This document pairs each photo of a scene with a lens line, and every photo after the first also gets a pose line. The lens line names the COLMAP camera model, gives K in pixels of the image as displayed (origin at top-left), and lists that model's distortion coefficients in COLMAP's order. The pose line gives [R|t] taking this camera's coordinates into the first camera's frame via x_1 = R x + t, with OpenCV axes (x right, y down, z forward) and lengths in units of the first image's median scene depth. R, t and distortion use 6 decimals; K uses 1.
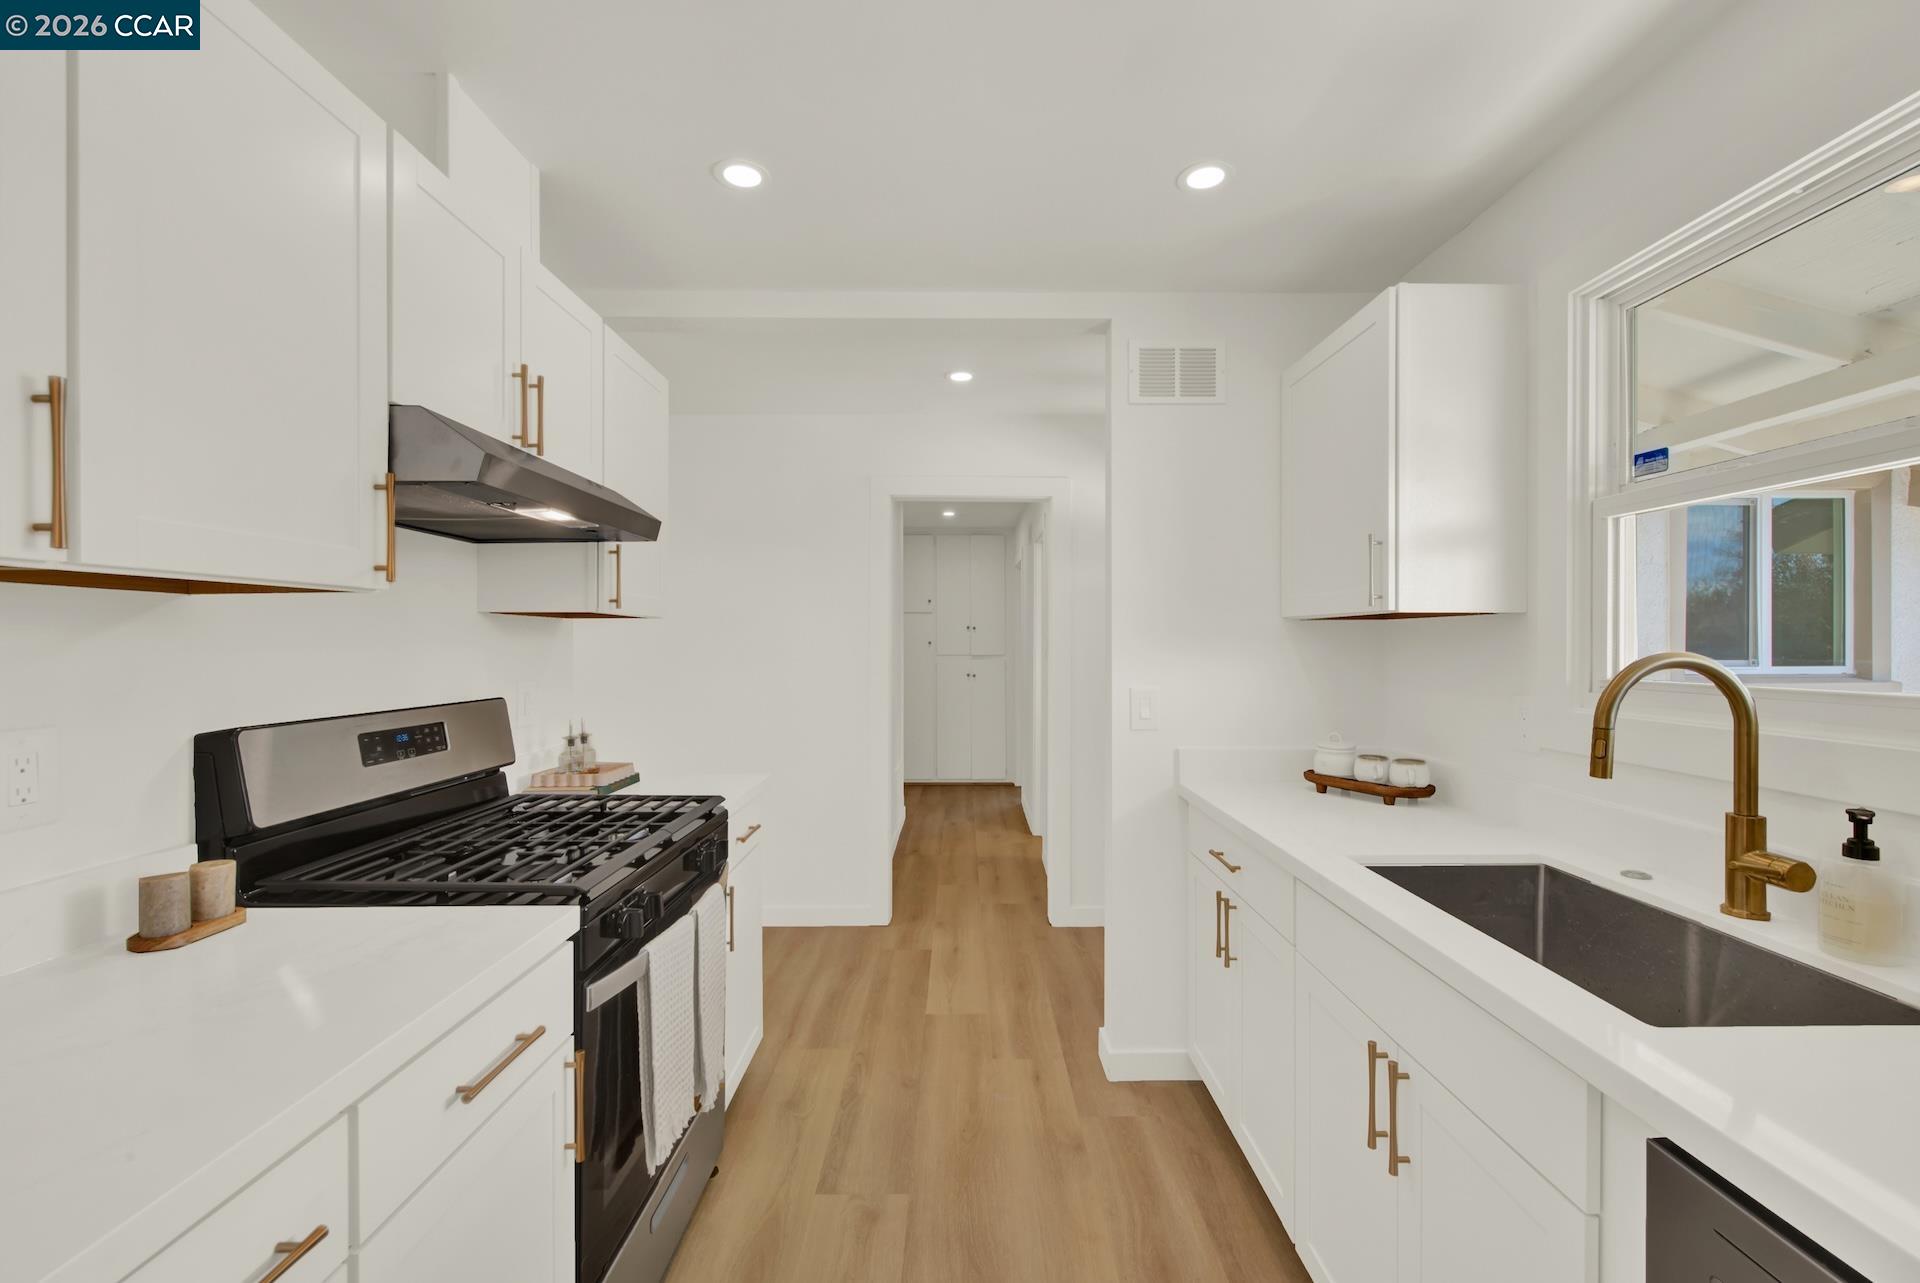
lens RADIAL K [[798.7, 0, 970.0], [0, 798.7, 644.5], [0, 0, 1]] dist [0.011780, 0.000136]
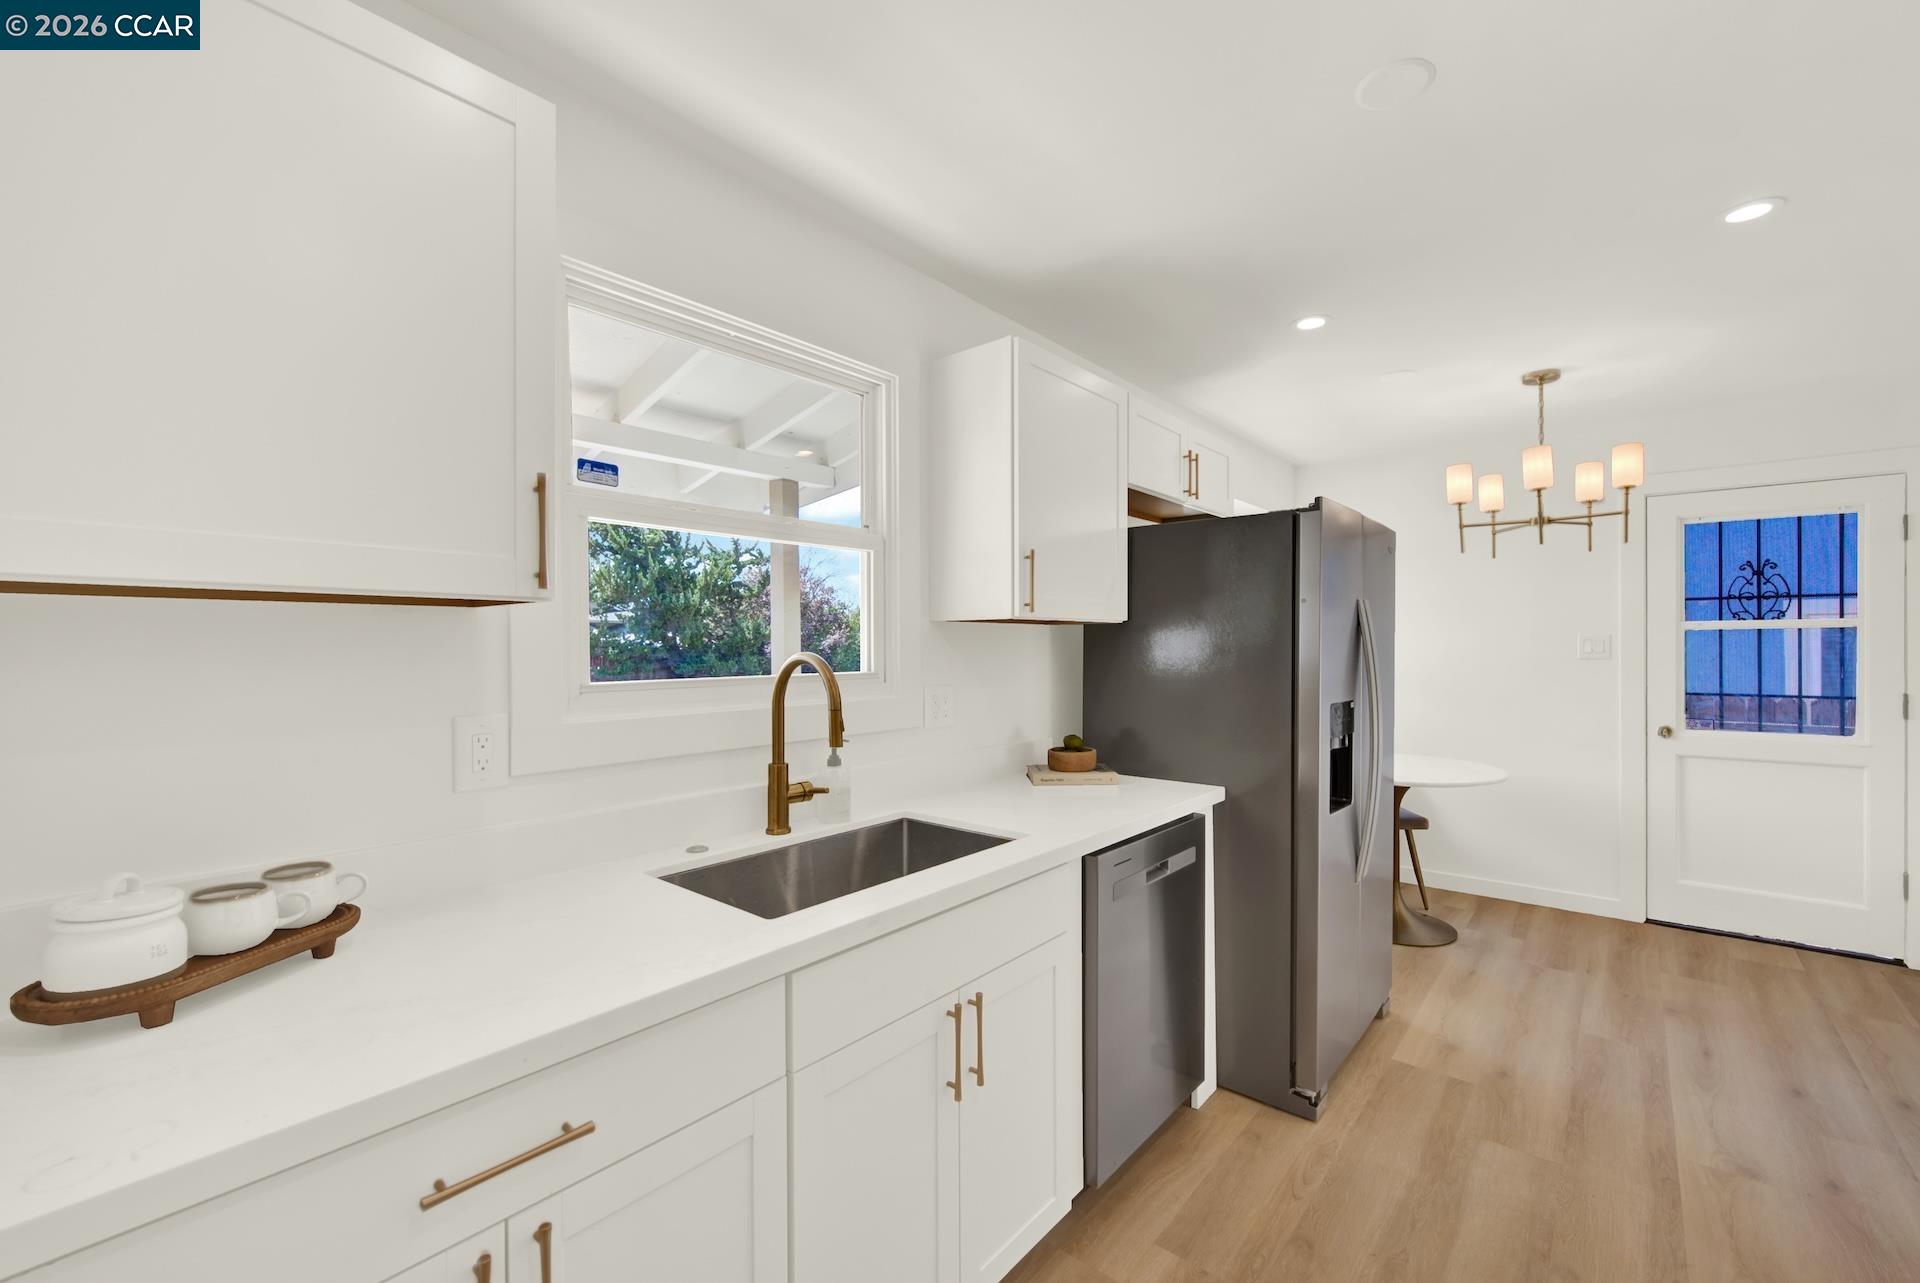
lens RADIAL K [[798.7, 0, 970.0], [0, 798.7, 644.5], [0, 0, 1]] dist [0.011780, 0.000136]
pose [[-0.764378, -0.000254, 0.644768, -0.195430], [0.001613, 0.999996, 0.002306, -0.008151], [-0.644766, 0.002803, -0.764375, 1.580409]]
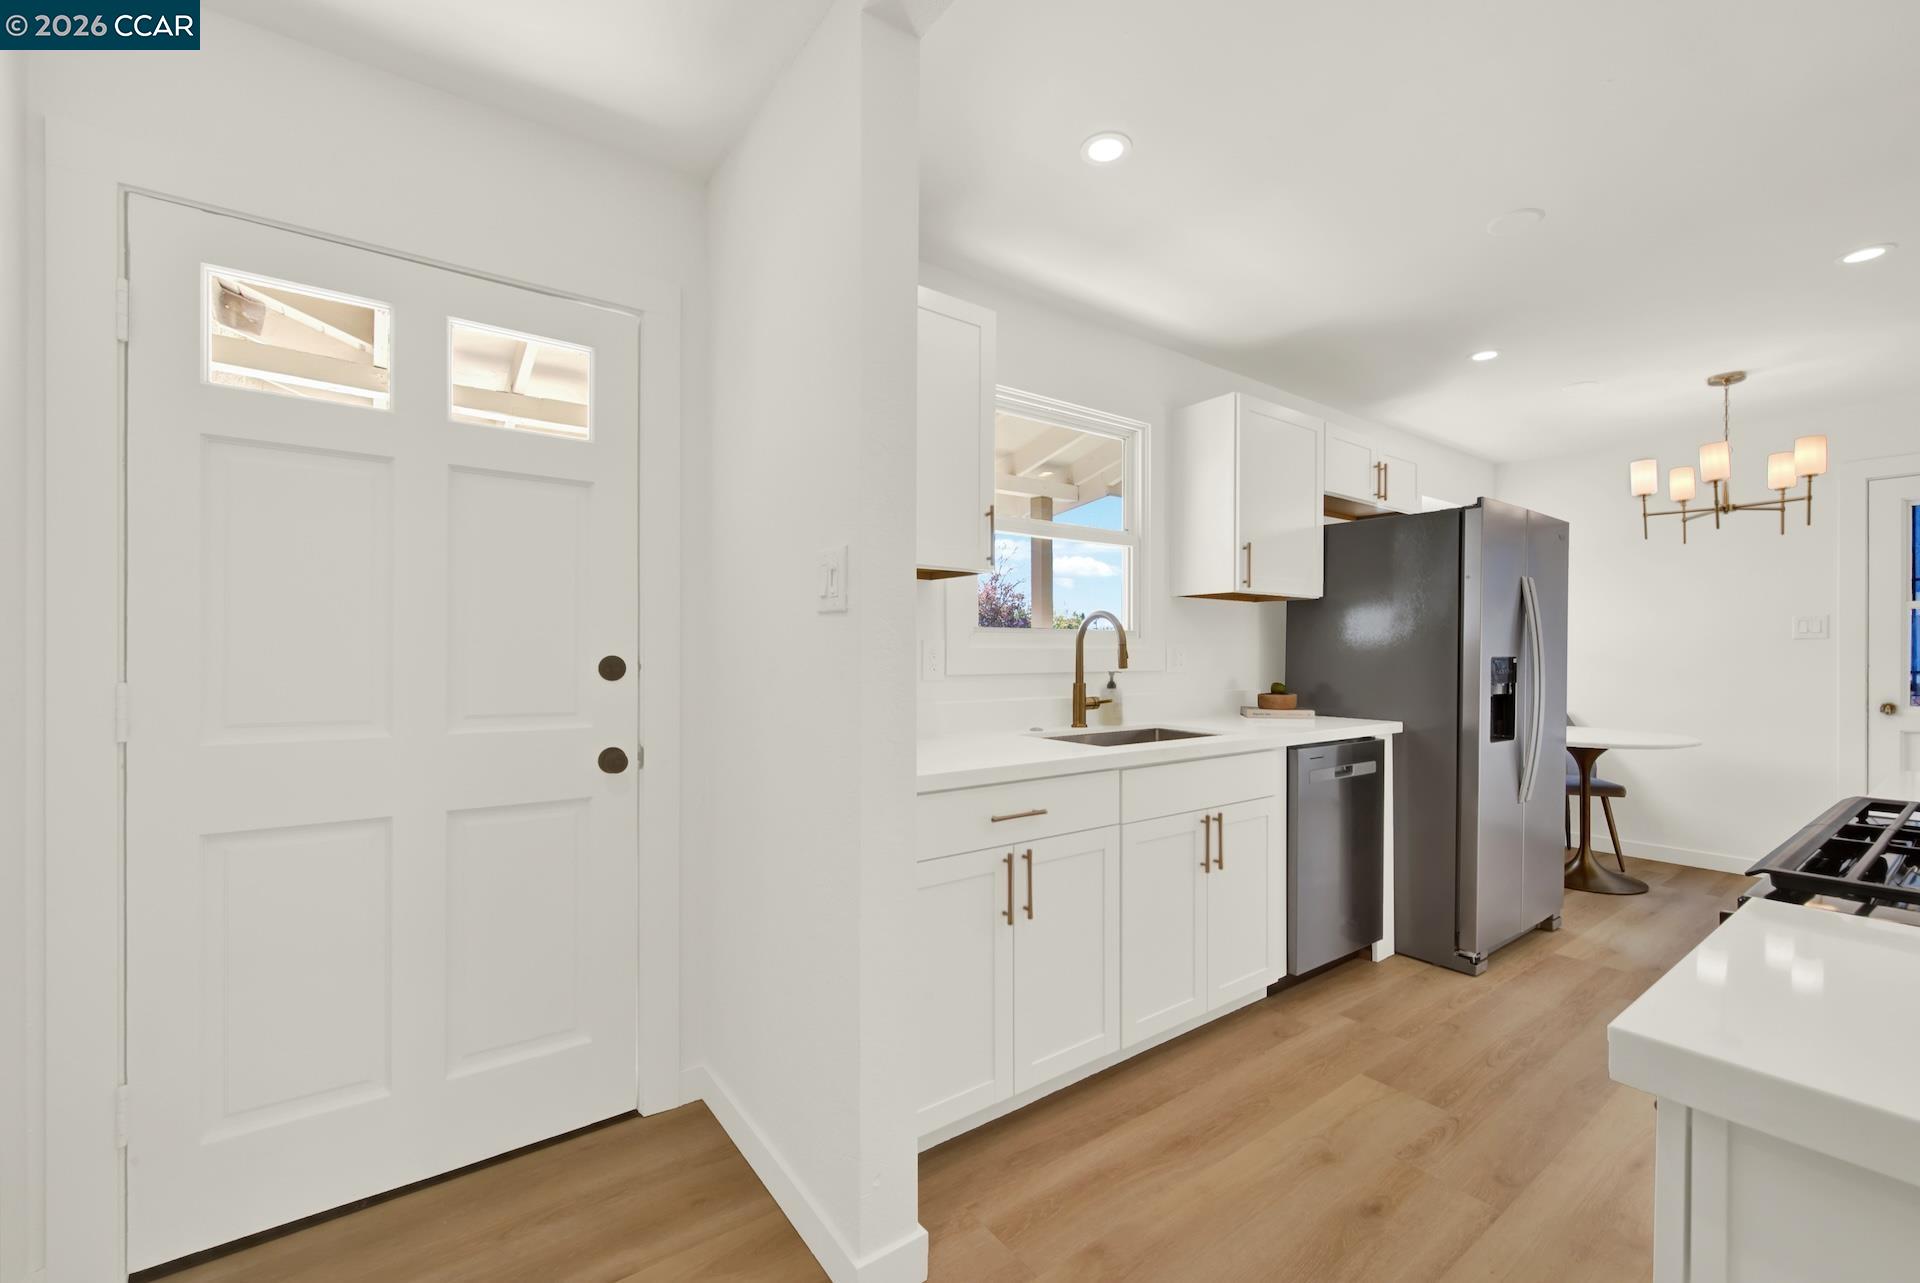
lens RADIAL K [[791.4, 0, 964.6], [0, 791.4, 650.2], [0, 0, 1]] dist [0.003161, -0.000156]
pose [[-0.591181, -0.004020, 0.806529, -0.545367], [-0.003522, 0.999991, 0.002403, 0.094349], [-0.806531, -0.001420, -0.591190, 2.175063]]
